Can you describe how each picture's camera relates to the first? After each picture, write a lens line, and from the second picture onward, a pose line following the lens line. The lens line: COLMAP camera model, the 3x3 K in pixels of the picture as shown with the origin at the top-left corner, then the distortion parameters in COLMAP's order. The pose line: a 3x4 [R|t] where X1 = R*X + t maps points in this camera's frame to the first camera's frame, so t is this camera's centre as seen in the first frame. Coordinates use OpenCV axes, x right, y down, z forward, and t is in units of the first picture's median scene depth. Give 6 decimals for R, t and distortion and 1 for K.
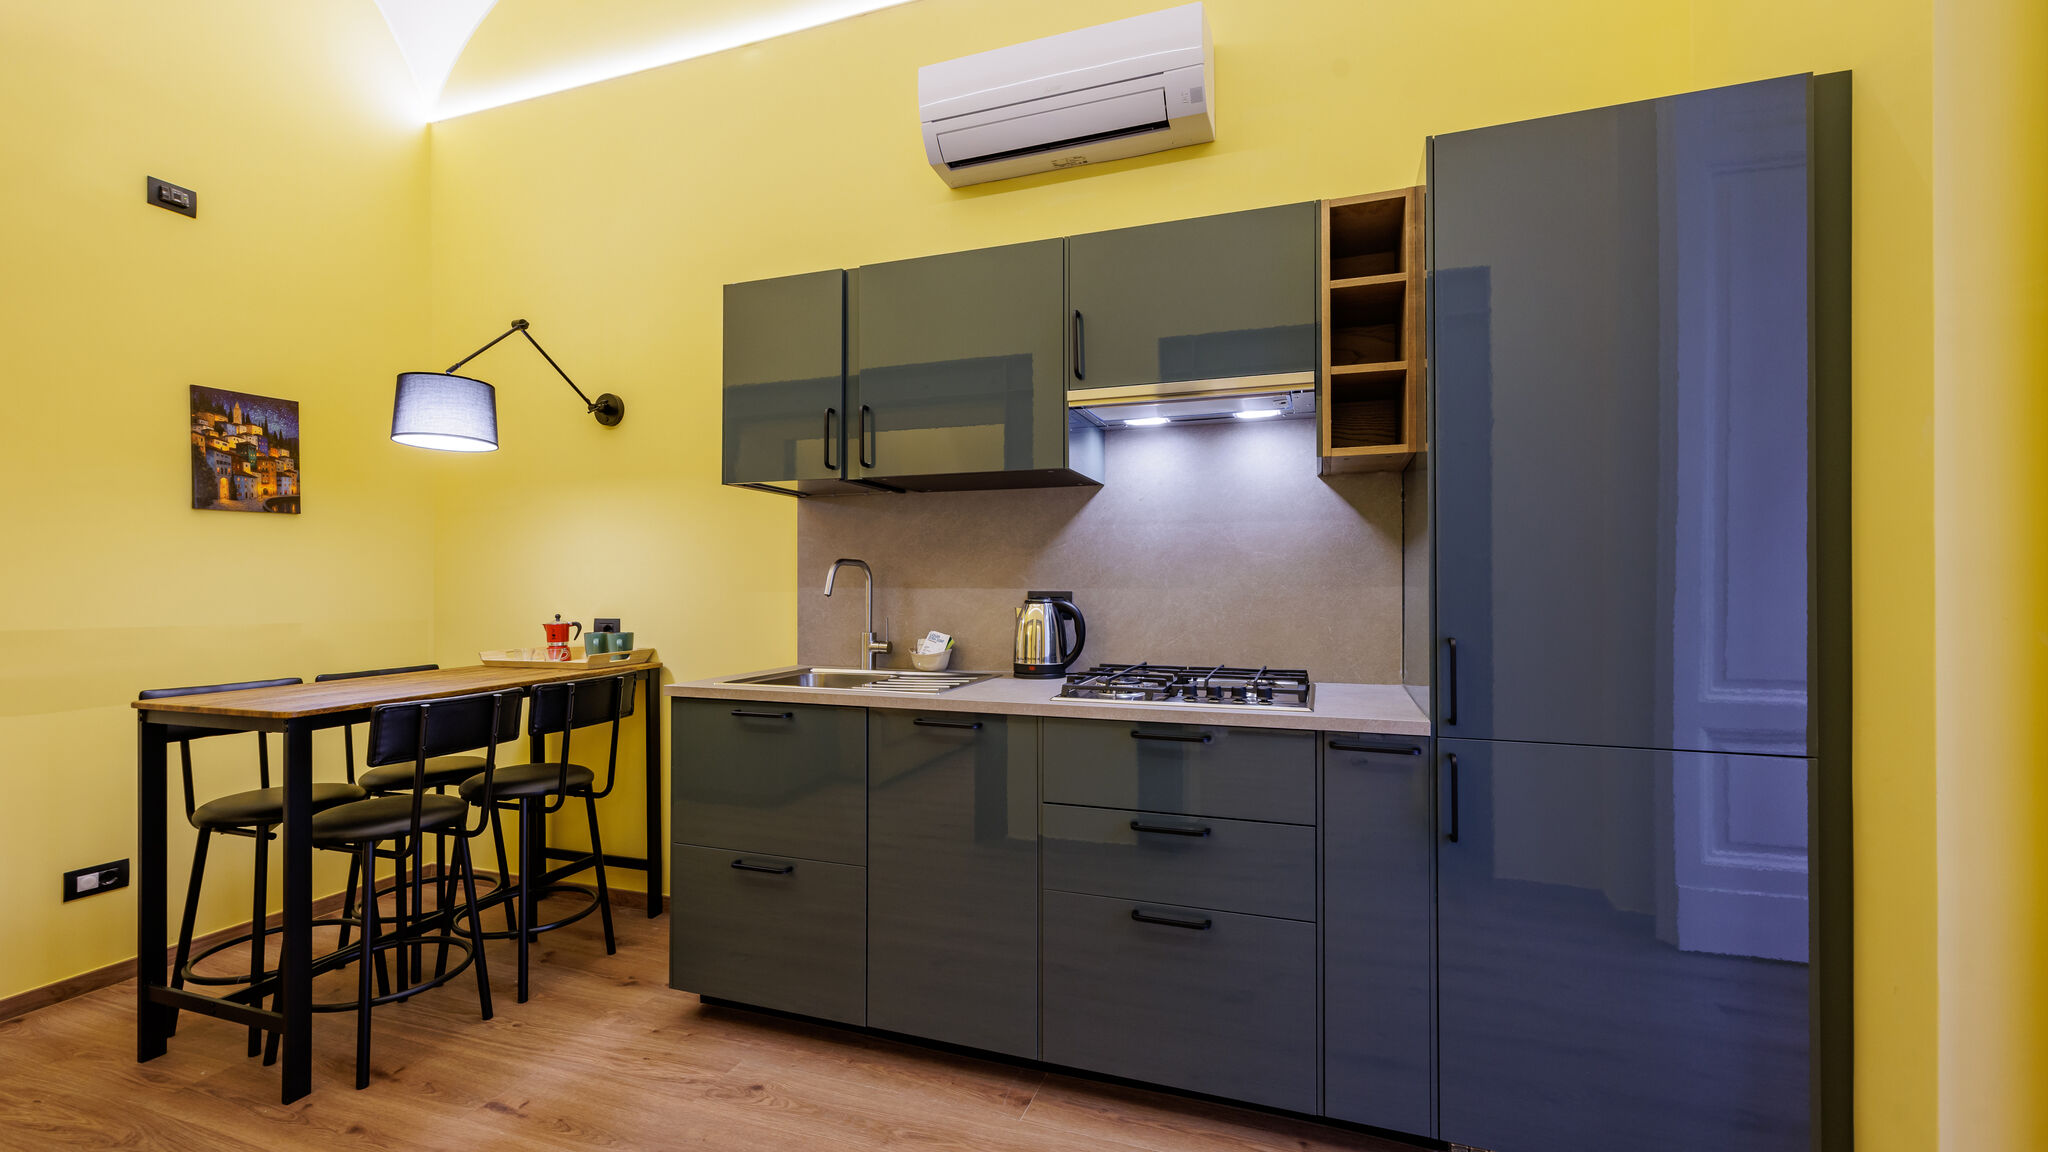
lens RADIAL K [[842.0, 0, 1038.7], [0, 842.0, 581.8], [0, 0, 1]] dist [0.006752, -0.001327]
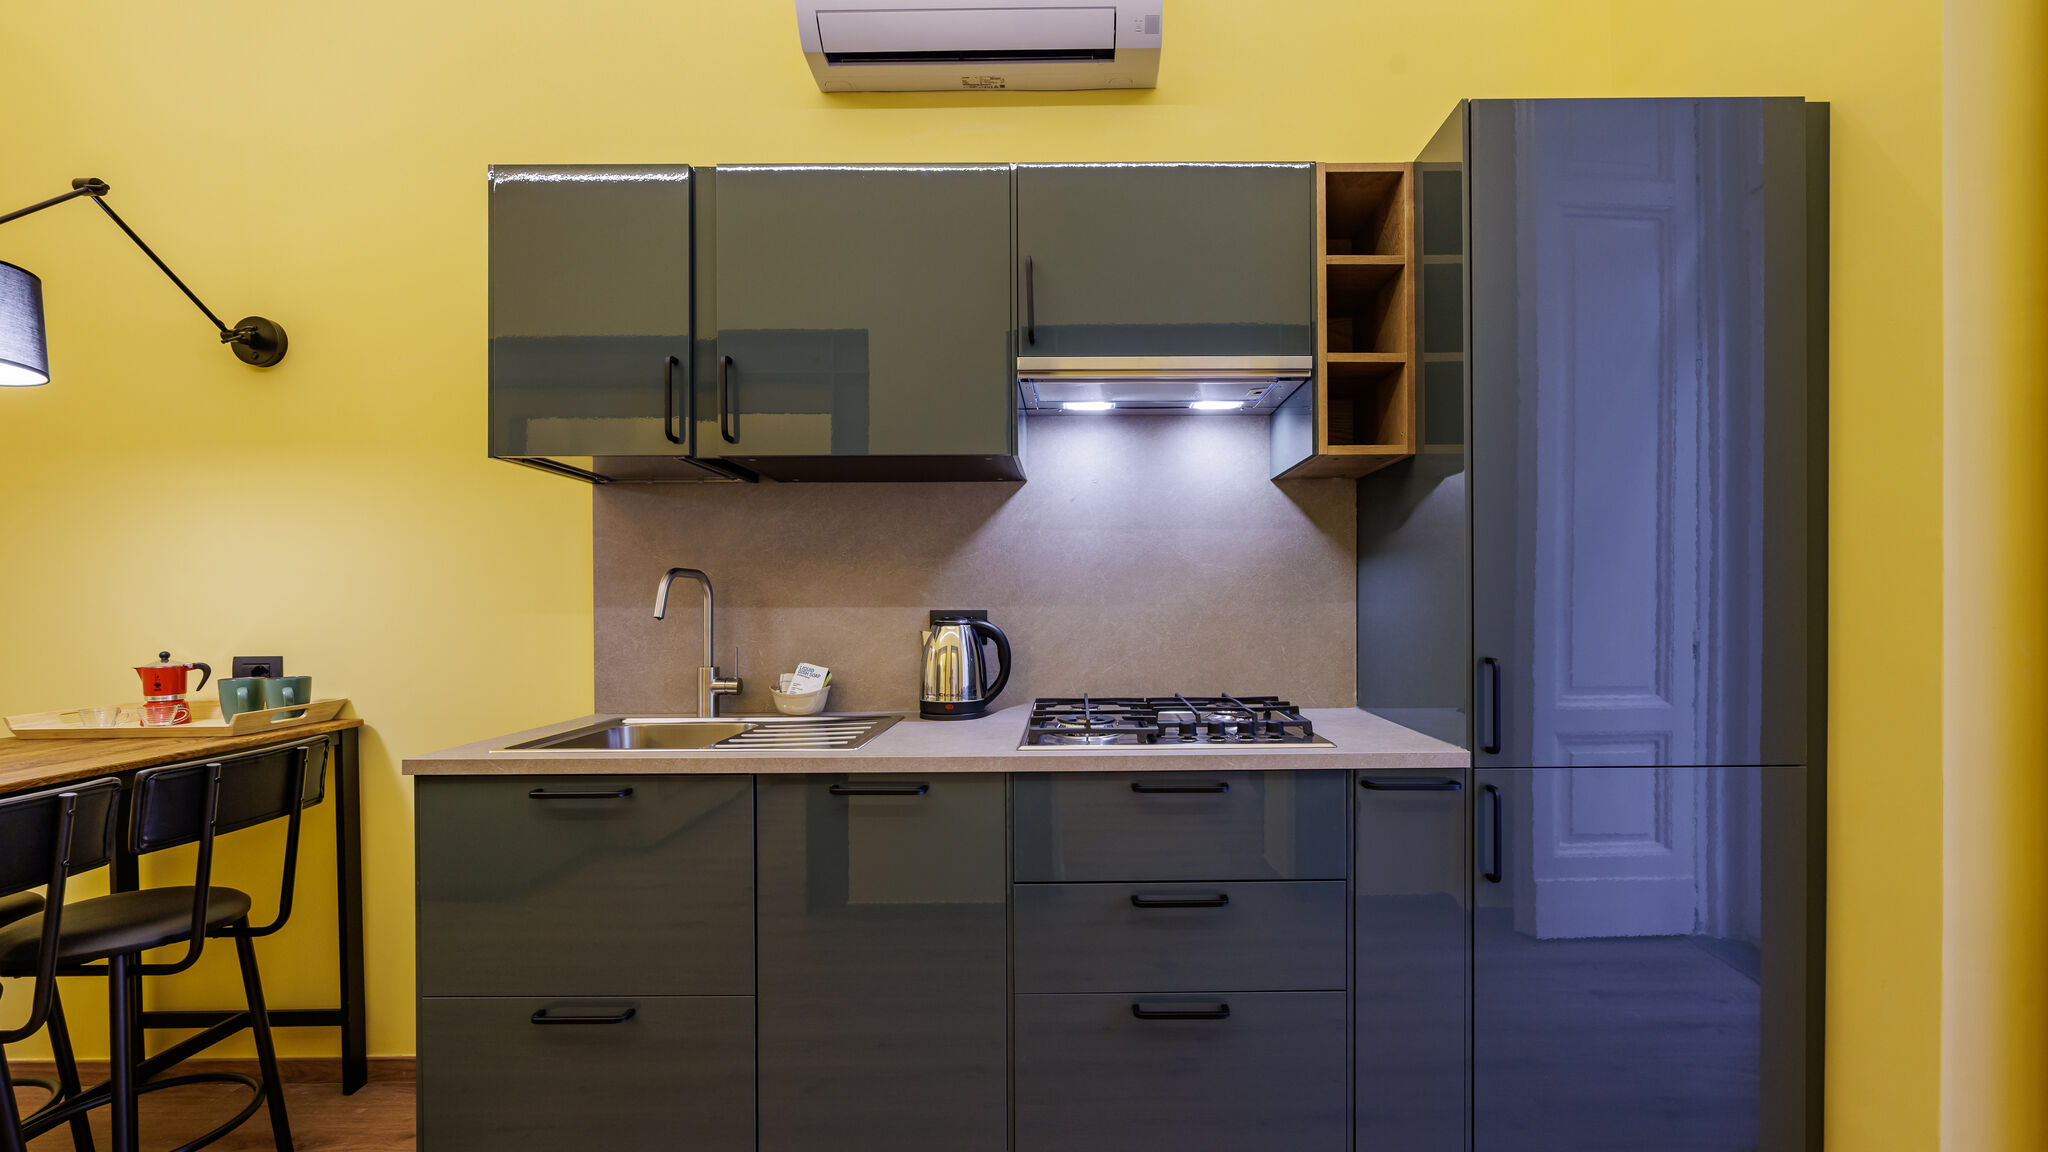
lens RADIAL K [[842.0, 0, 1075.7], [0, 842.0, 609.2], [0, 0, 1]] dist [0.006752, -0.001327]
pose [[0.944990, -0.007929, 0.327002, -0.151472], [0.004198, 0.999918, 0.012113, 0.001055], [-0.327071, -0.010074, 0.944946, 0.197660]]
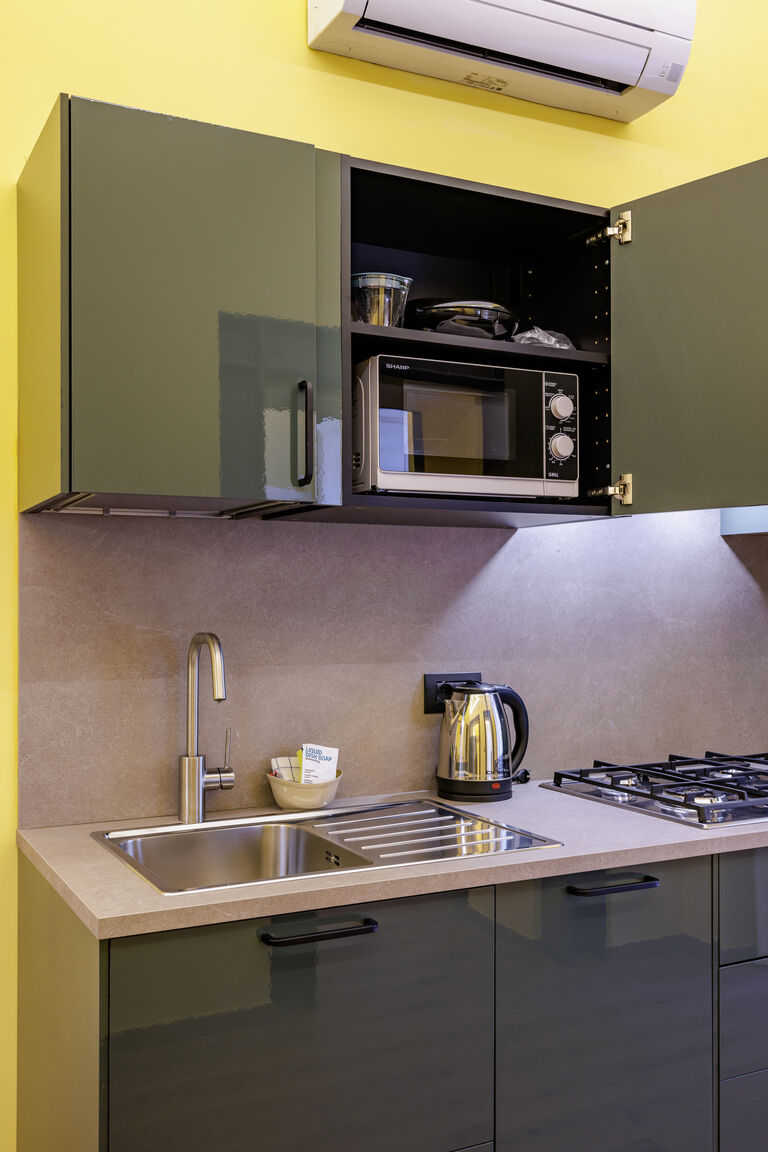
lens RADIAL K [[1115.3, 0, 374.8], [0, 1115.3, 586.6], [0, 0, 1]] dist [0.017266, 0.000000]
pose [[0.690694, 0.007513, 0.723108, -0.739453], [0.000074, 0.999945, -0.010460, -0.053611], [-0.723147, 0.007278, 0.690656, 0.412476]]
